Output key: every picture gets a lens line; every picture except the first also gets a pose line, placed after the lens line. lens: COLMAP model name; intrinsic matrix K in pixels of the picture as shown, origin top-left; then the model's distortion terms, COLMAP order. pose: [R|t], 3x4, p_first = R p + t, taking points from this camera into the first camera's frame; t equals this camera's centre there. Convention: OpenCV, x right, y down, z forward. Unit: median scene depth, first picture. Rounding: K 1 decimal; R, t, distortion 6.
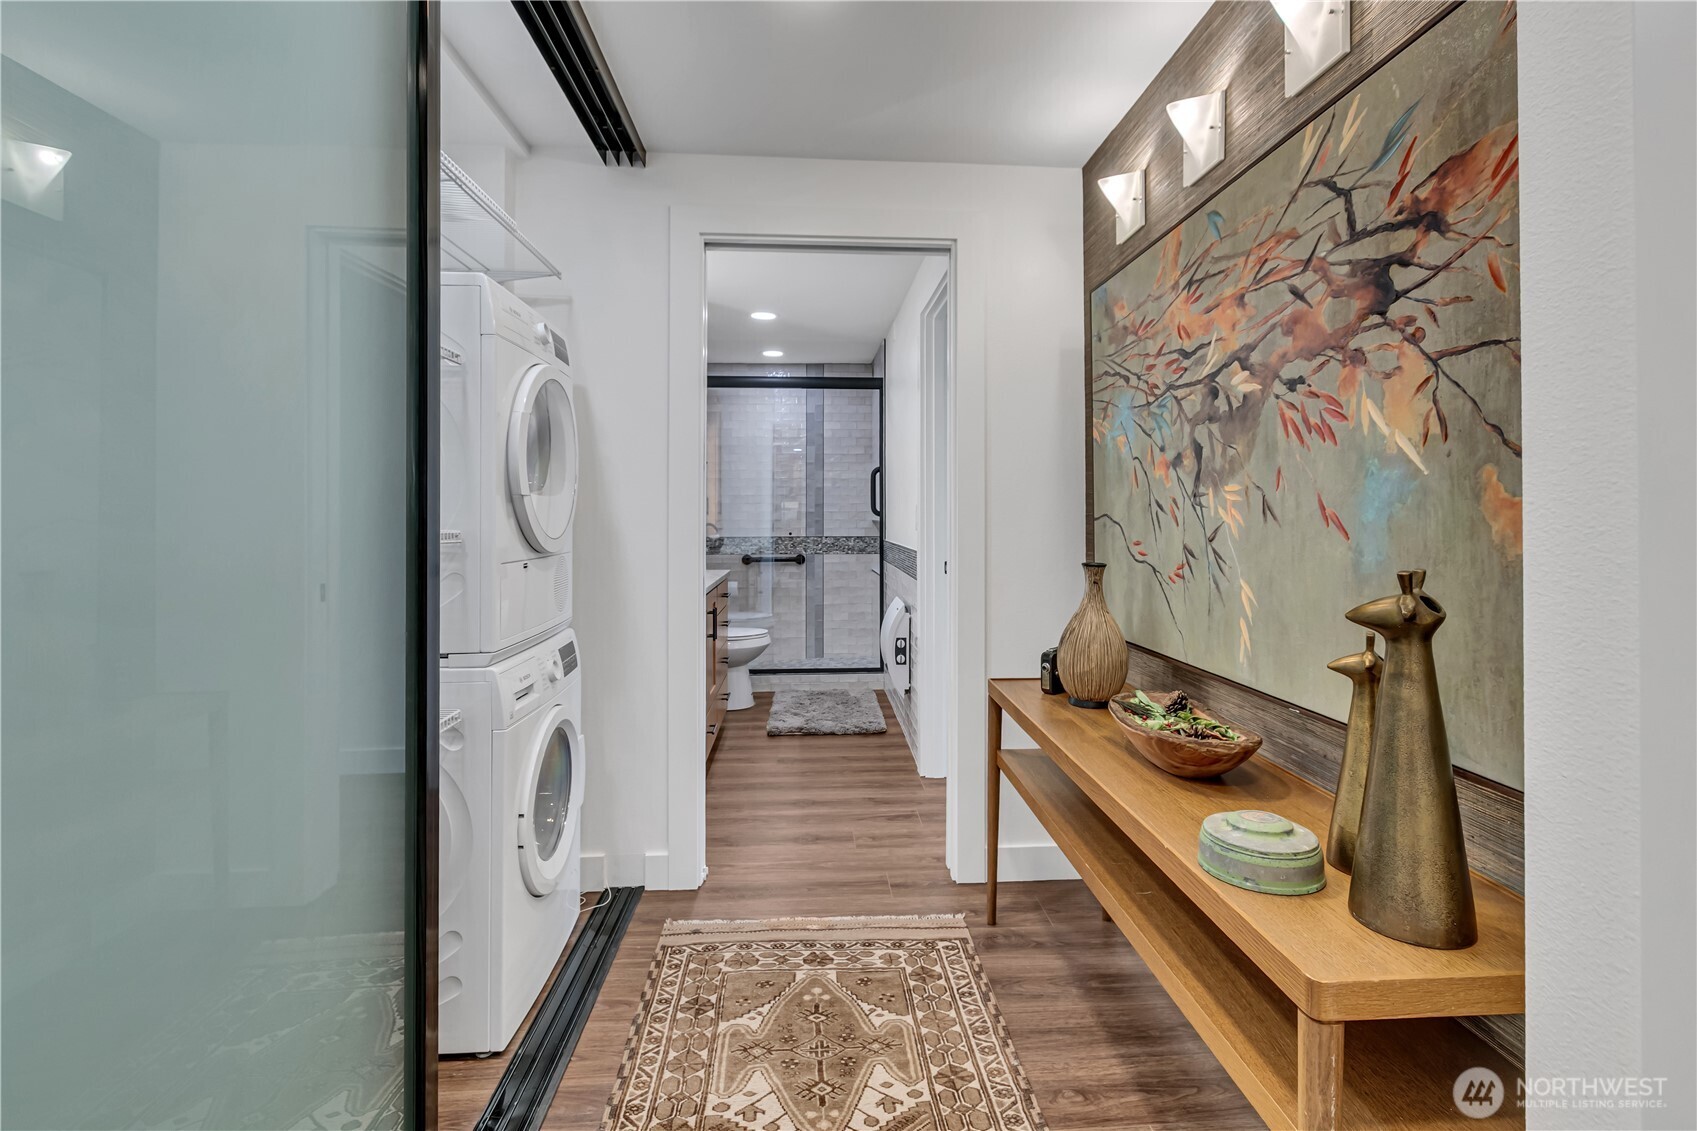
lens RADIAL K [[795.5, 0, 848.2], [0, 795.5, 519.3], [0, 0, 1]] dist [0.000616, 0.000038]
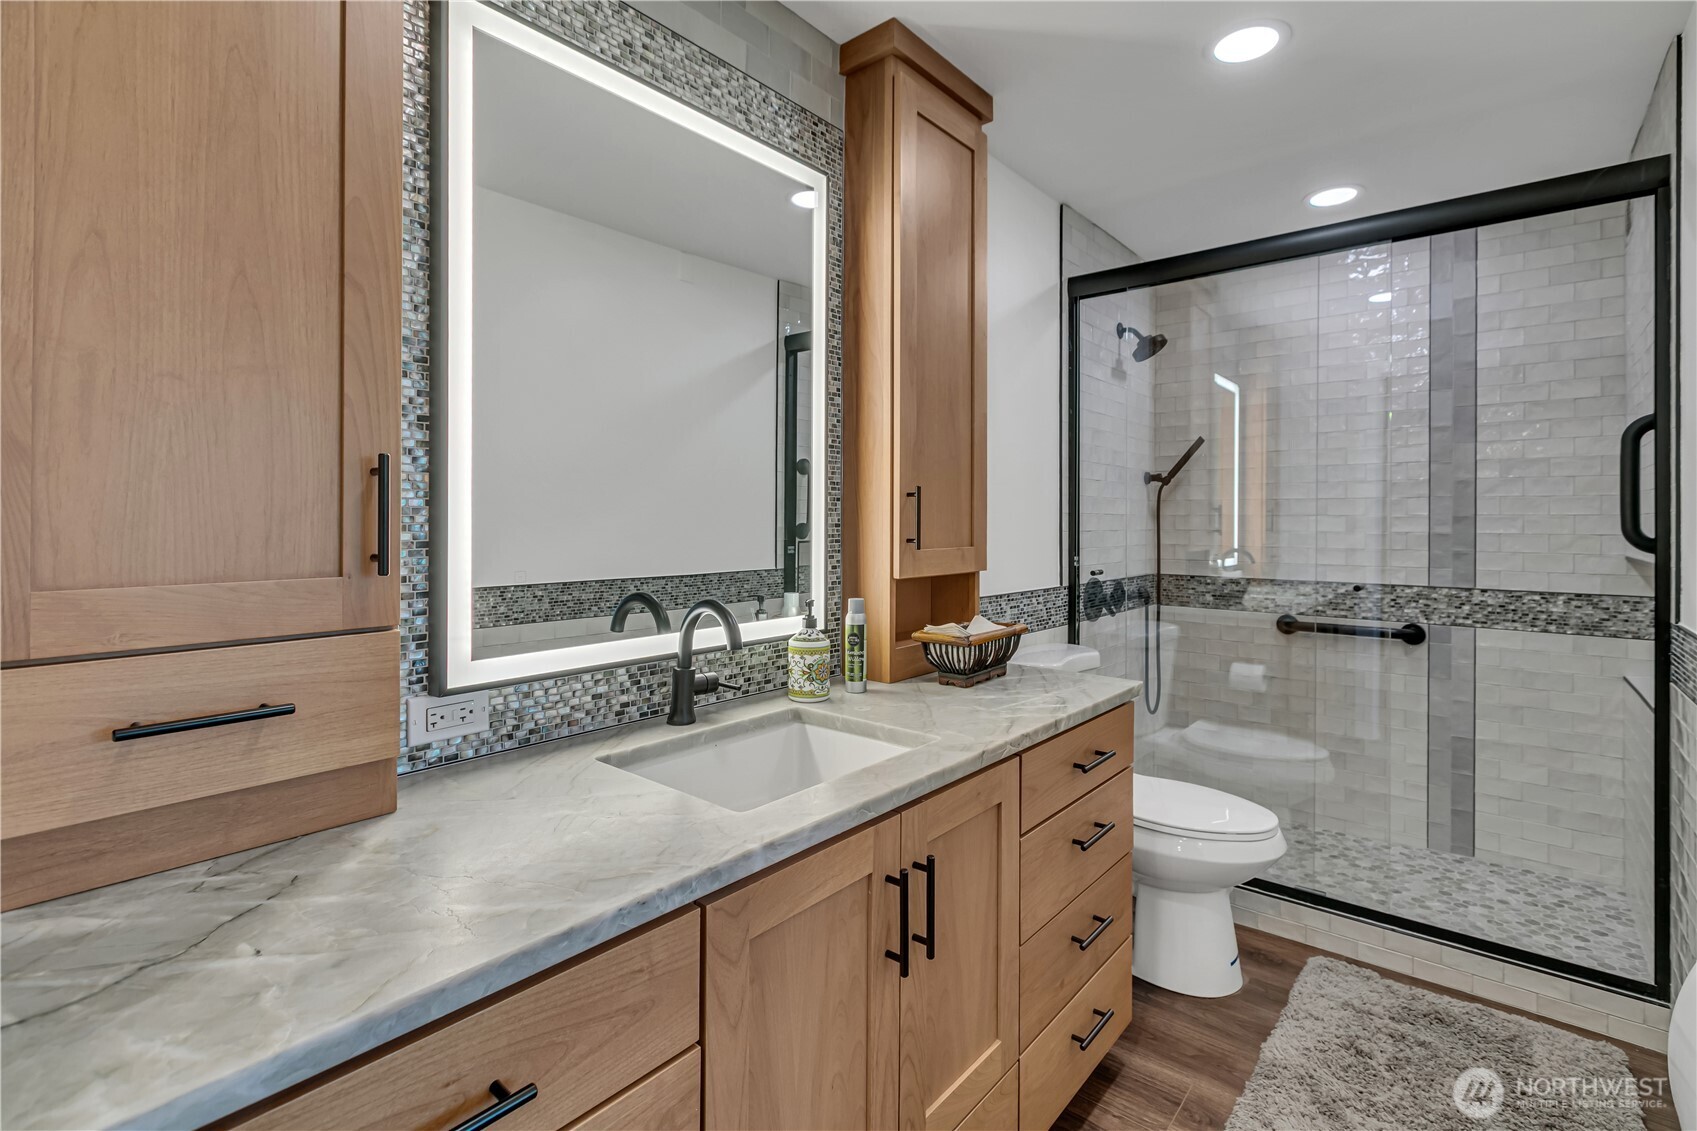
lens RADIAL K [[795.5, 0, 848.2], [0, 795.5, 519.3], [0, 0, 1]] dist [0.000616, 0.000038]
pose [[0.735346, 0.001074, -0.677691, 0.013668], [-0.007418, 0.999952, -0.006464, -0.012552], [0.677652, 0.009780, 0.735318, 0.440789]]
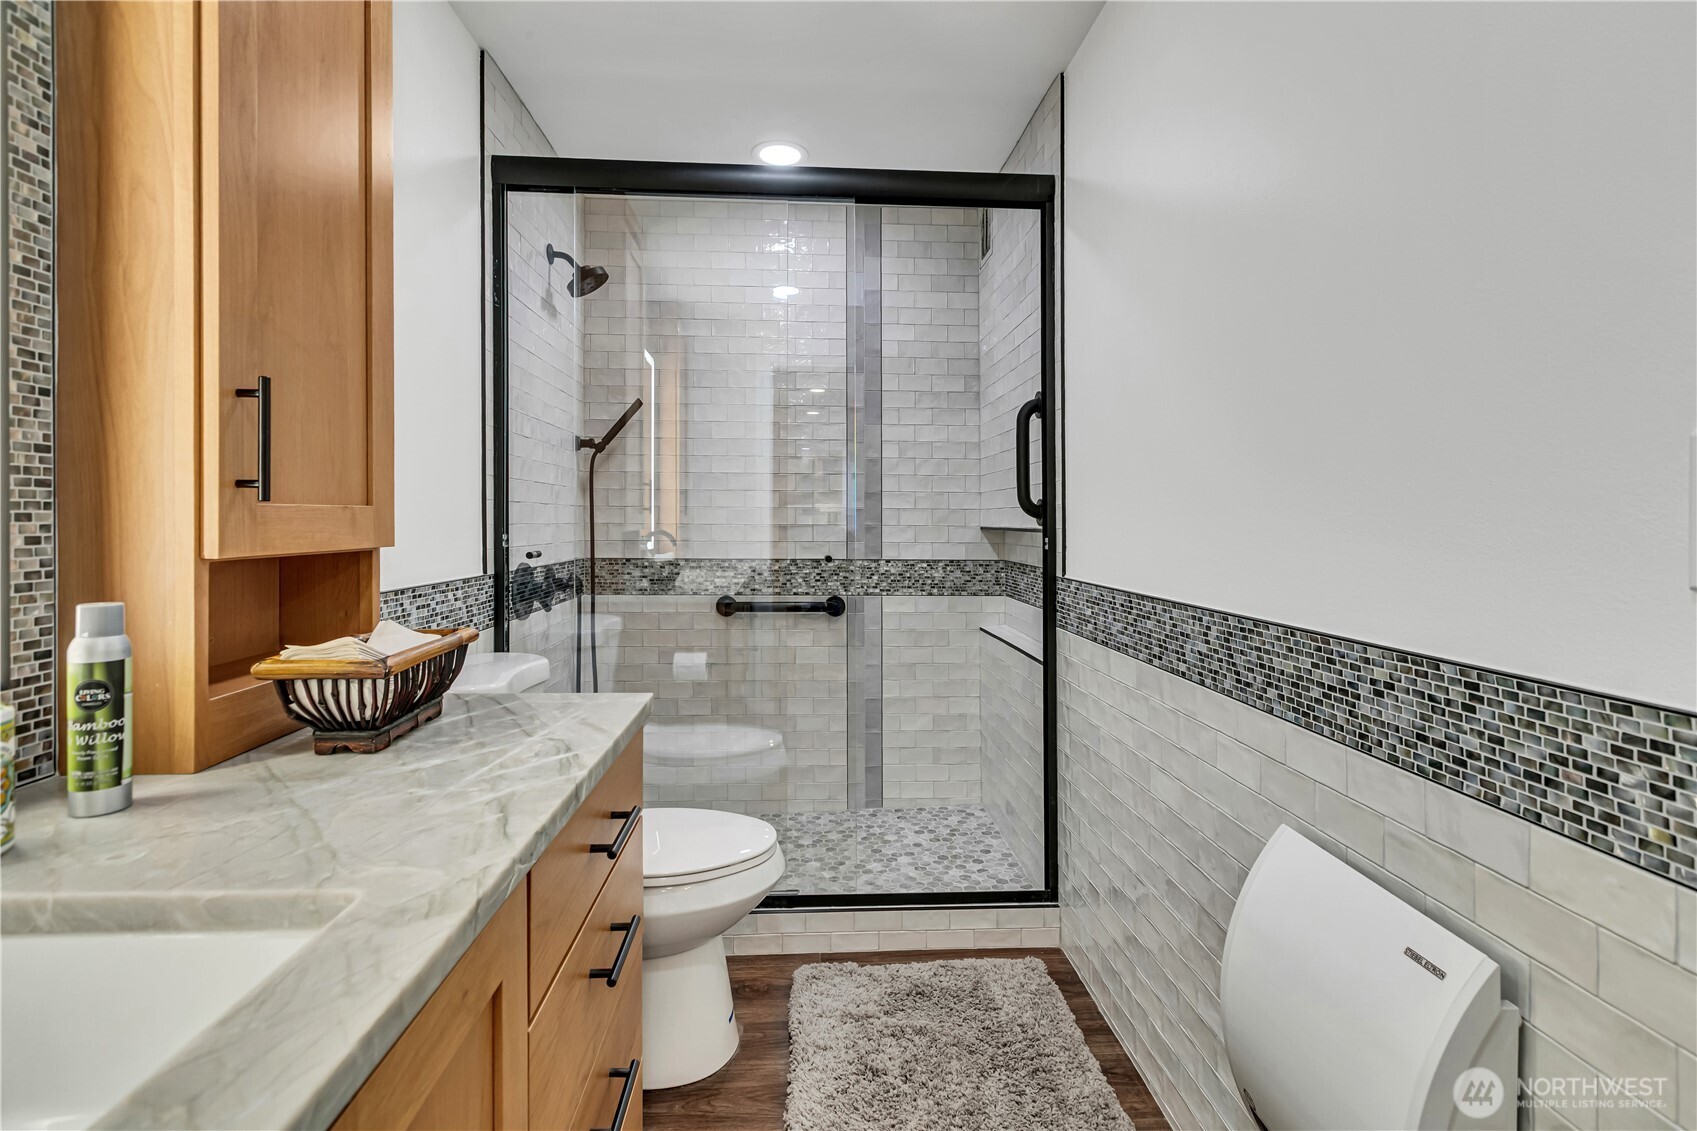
lens RADIAL K [[801.2, 0, 848.0], [0, 801.2, 528.2], [0, 0, 1]] dist [0.000044, -0.000141]
pose [[0.999831, 0.005219, 0.017623, -0.062989], [-0.005251, 0.999985, 0.001766, 0.001675], [-0.017613, -0.001858, 0.999843, 0.525642]]
